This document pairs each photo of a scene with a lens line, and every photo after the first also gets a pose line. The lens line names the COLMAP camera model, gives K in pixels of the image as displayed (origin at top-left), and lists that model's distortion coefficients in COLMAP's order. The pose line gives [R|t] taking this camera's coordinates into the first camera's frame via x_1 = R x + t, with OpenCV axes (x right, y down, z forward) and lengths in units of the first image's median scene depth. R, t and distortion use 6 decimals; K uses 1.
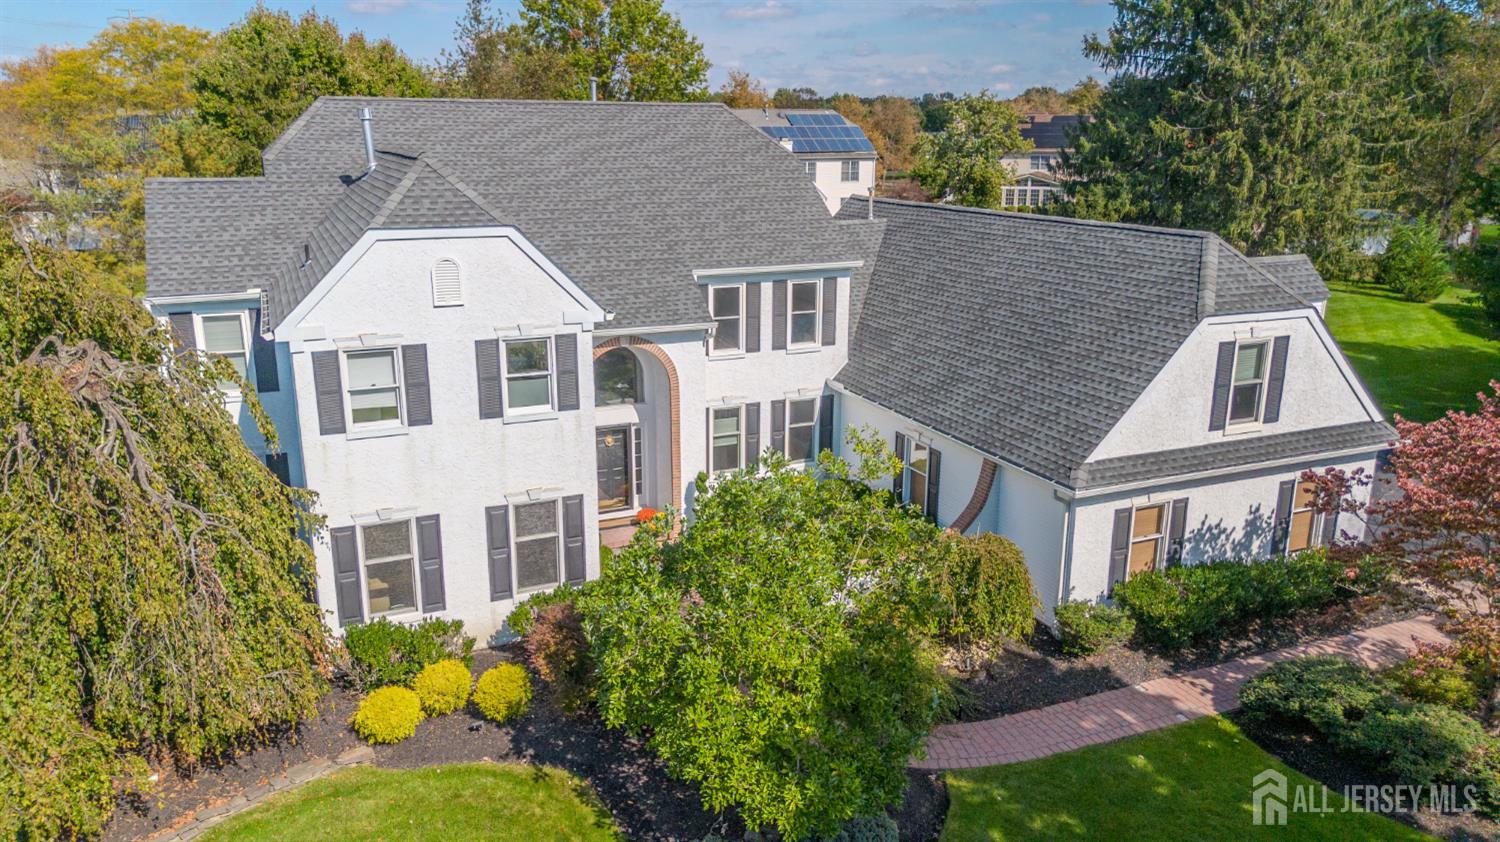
lens RADIAL K [[1066.5, 0, 746.8], [0, 1066.5, 421.2], [0, 0, 1]] dist [0.068910, -0.078910]
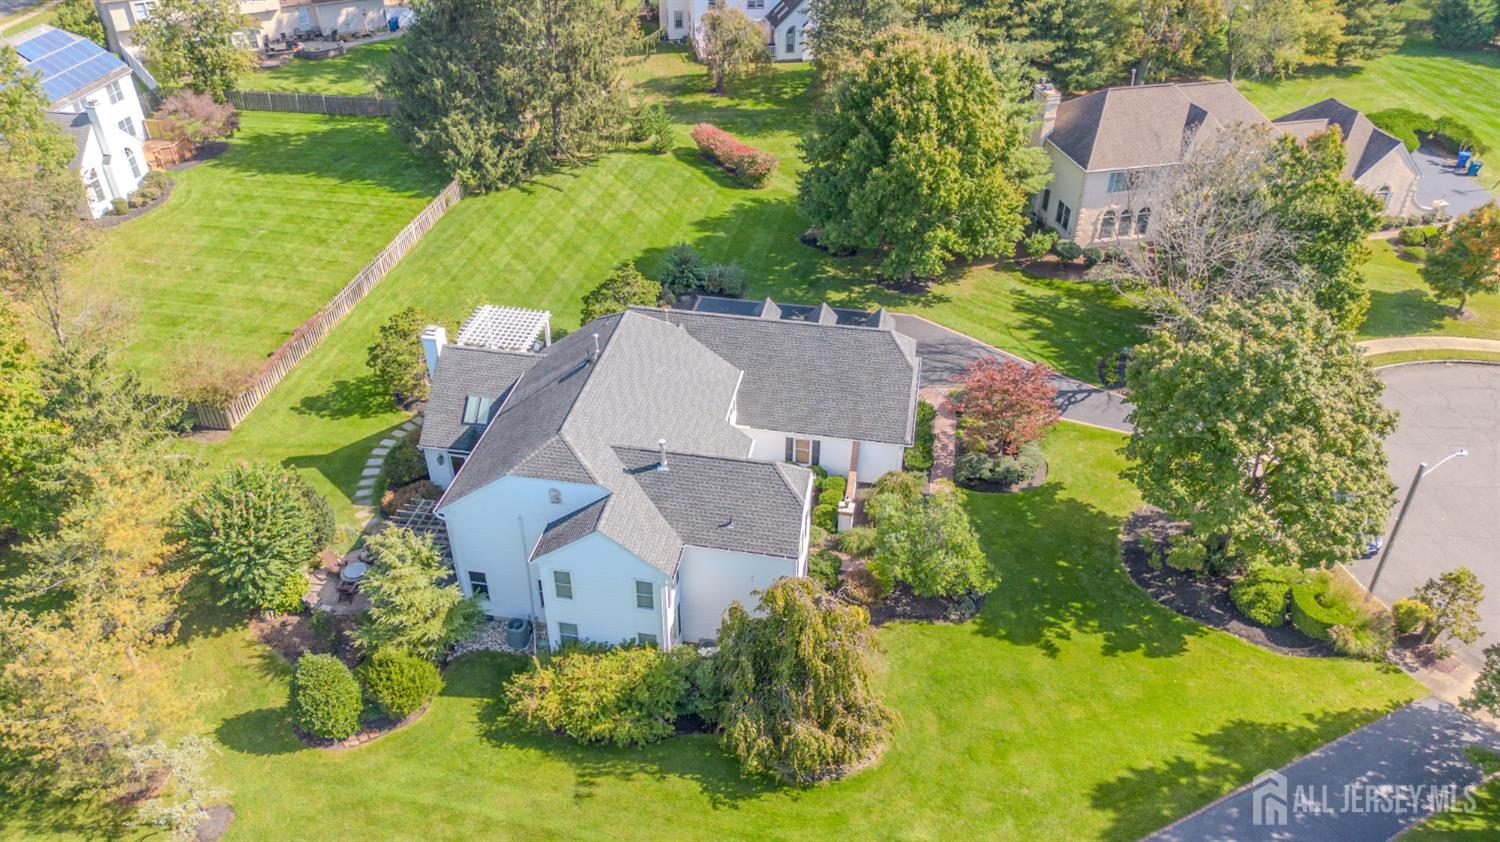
lens RADIAL K [[1066.5, 0, 746.8], [0, 1066.5, 421.2], [0, 0, 1]] dist [0.068910, -0.078910]
pose [[0.560288, -0.480154, 0.674929, -1.722970], [0.214590, 0.871163, 0.441617, -1.262214], [-0.800018, -0.102600, 0.591138, -0.315667]]
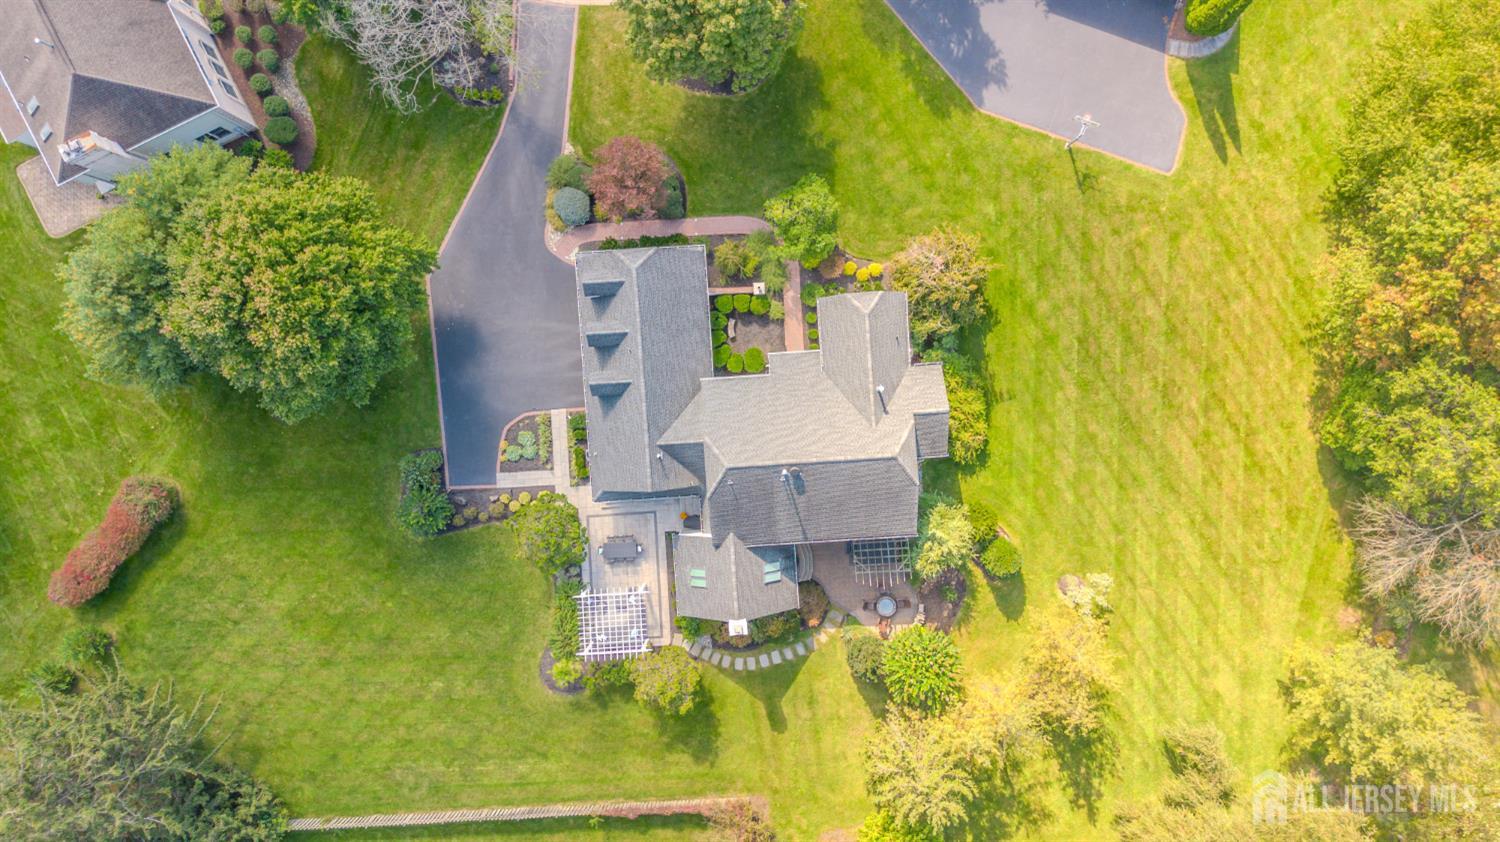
lens RADIAL K [[1061.9, 0, 745.7], [0, 1061.9, 420.0], [0, 0, 1]] dist [0.089169, -0.081736]
pose [[-0.938623, -0.344934, -0.002606, -0.030317], [0.095915, -0.268242, 0.958565, -3.417707], [-0.331341, 0.899481, 0.284863, 0.403614]]
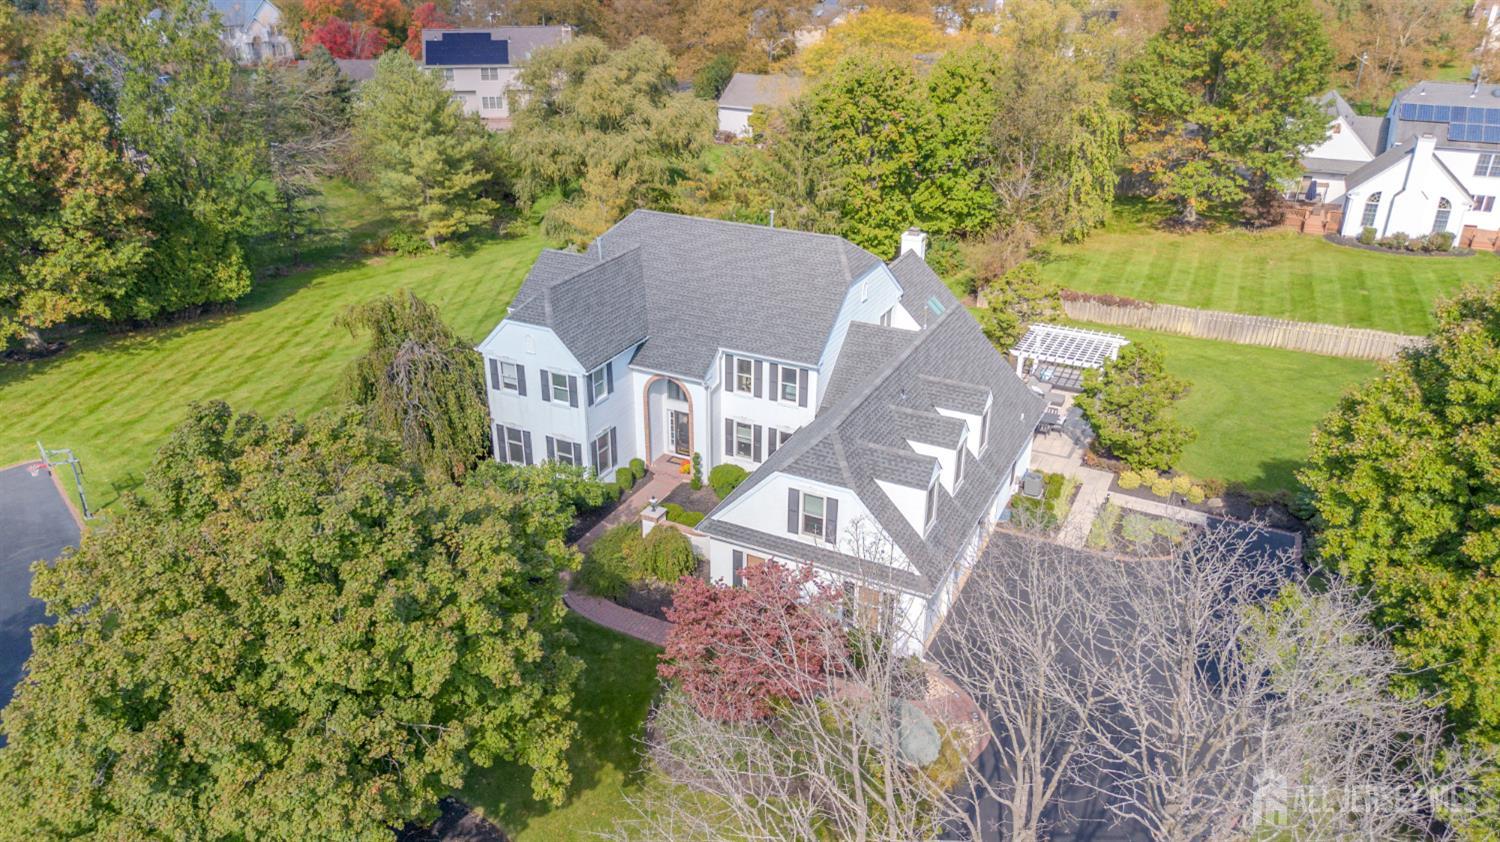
lens RADIAL K [[1066.5, 0, 746.8], [0, 1066.5, 421.2], [0, 0, 1]] dist [0.068910, -0.078910]
pose [[0.635065, 0.330526, -0.698173, 1.554347], [-0.205859, 0.943562, 0.259446, -0.605968], [0.744523, -0.021040, 0.667265, -0.220828]]
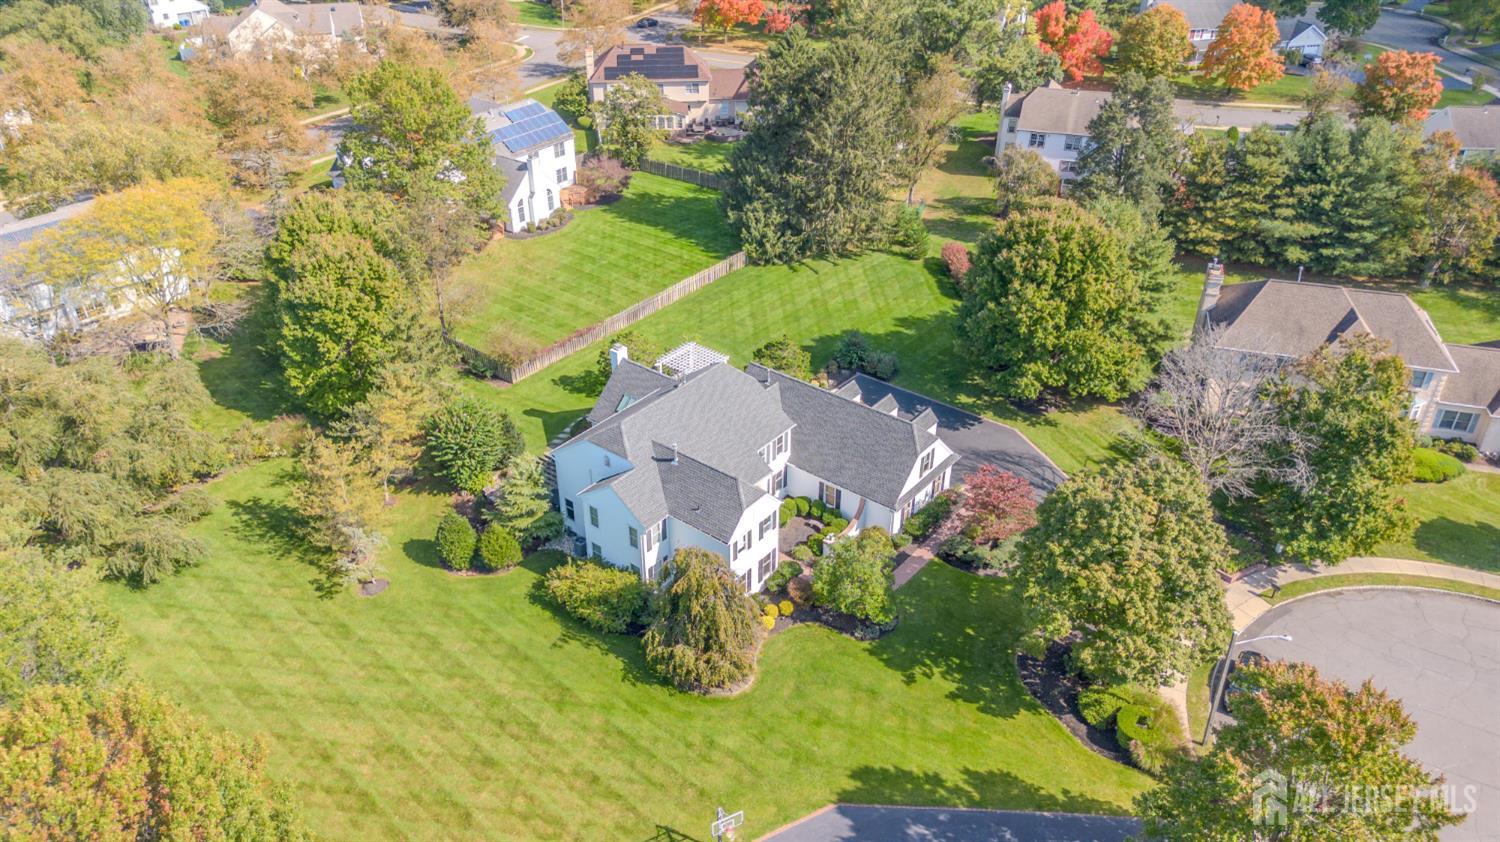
lens RADIAL K [[1061.9, 0, 745.7], [0, 1061.9, 420.0], [0, 0, 1]] dist [0.089169, -0.081736]
pose [[0.885343, -0.245891, 0.394596, -1.455919], [0.121861, 0.941758, 0.313436, -1.374741], [-0.448685, -0.229413, 0.863743, -1.791628]]
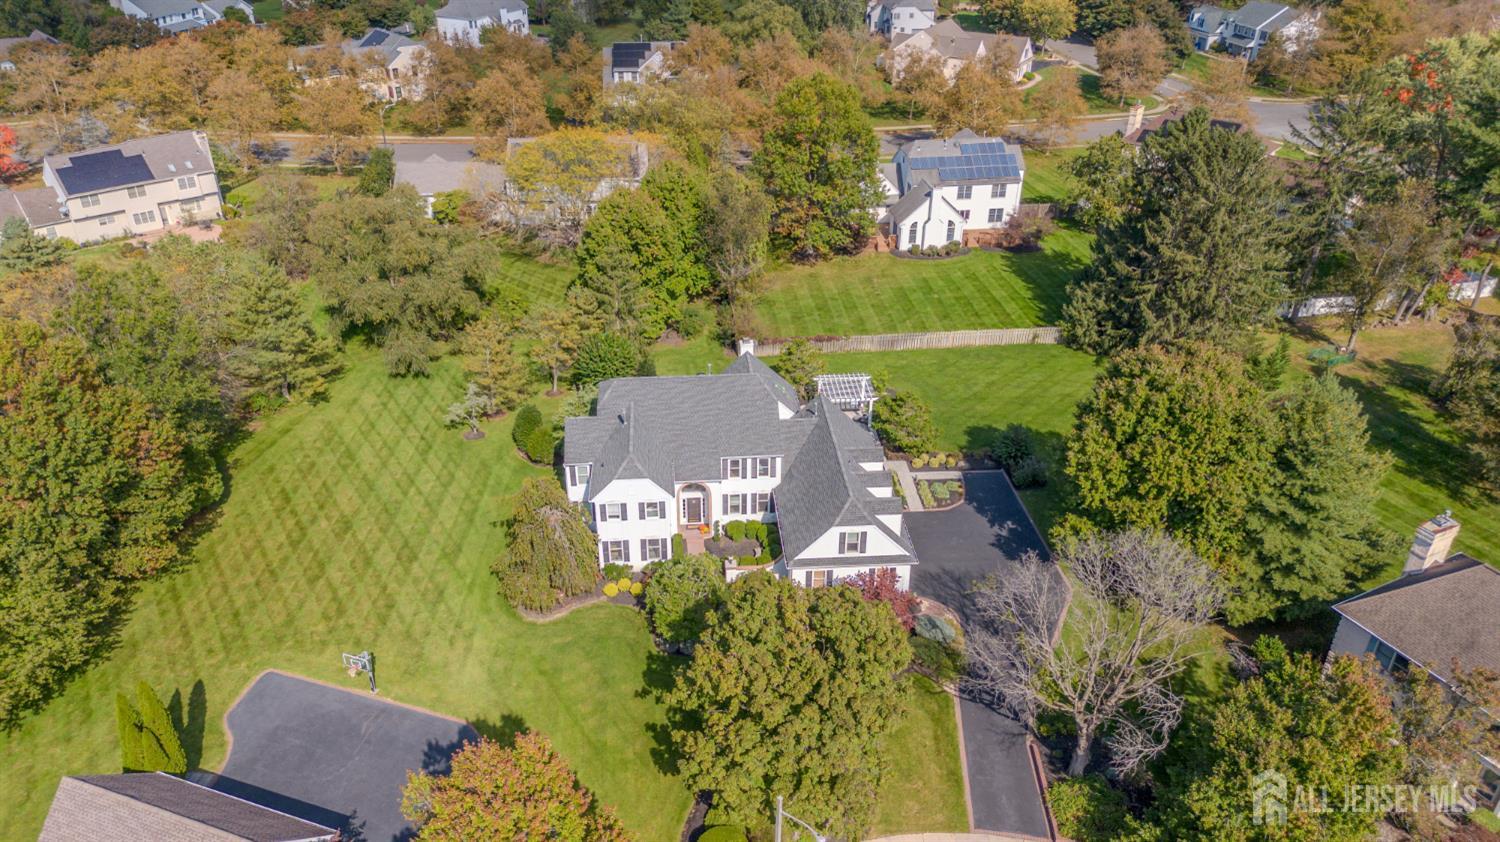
lens RADIAL K [[1066.1, 0, 743.9], [0, 1066.1, 408.1], [0, 0, 1]] dist [0.094922, -0.113007]
pose [[0.942792, 0.161900, -0.291430, 1.061465], [-0.087021, 0.963369, 0.253669, -1.276541], [0.321823, -0.213797, 0.922345, -2.139466]]
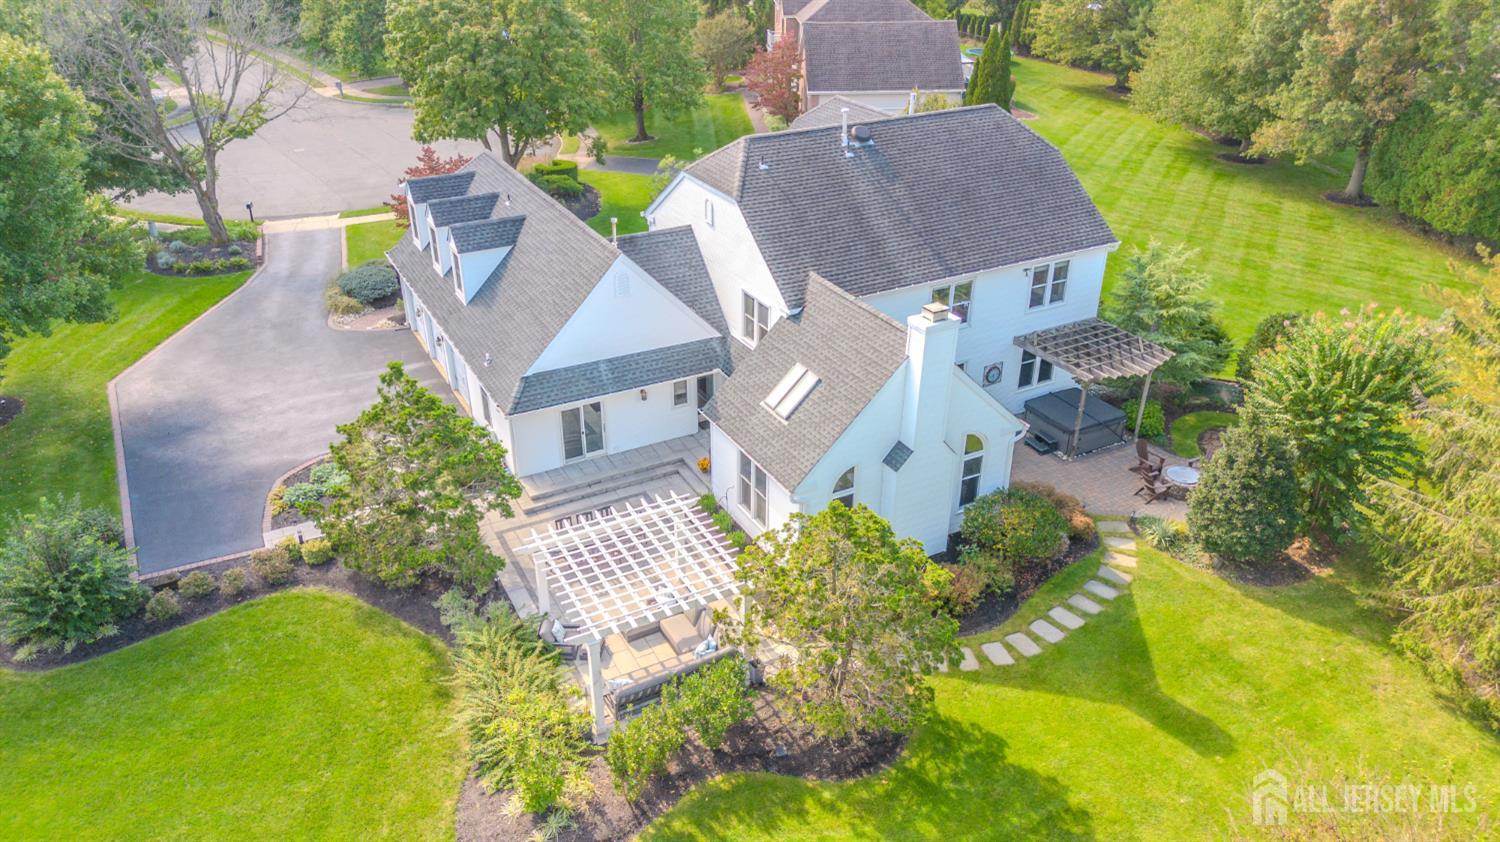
lens RADIAL K [[1058.8, 0, 750.0], [0, 1058.8, 421.0], [0, 0, 1]] dist [0.049327, -0.036364]
pose [[-0.996846, 0.029377, -0.073725, 0.096399], [-0.029284, 0.727258, 0.685739, -1.251729], [0.073762, 0.685735, -0.724104, 2.970690]]
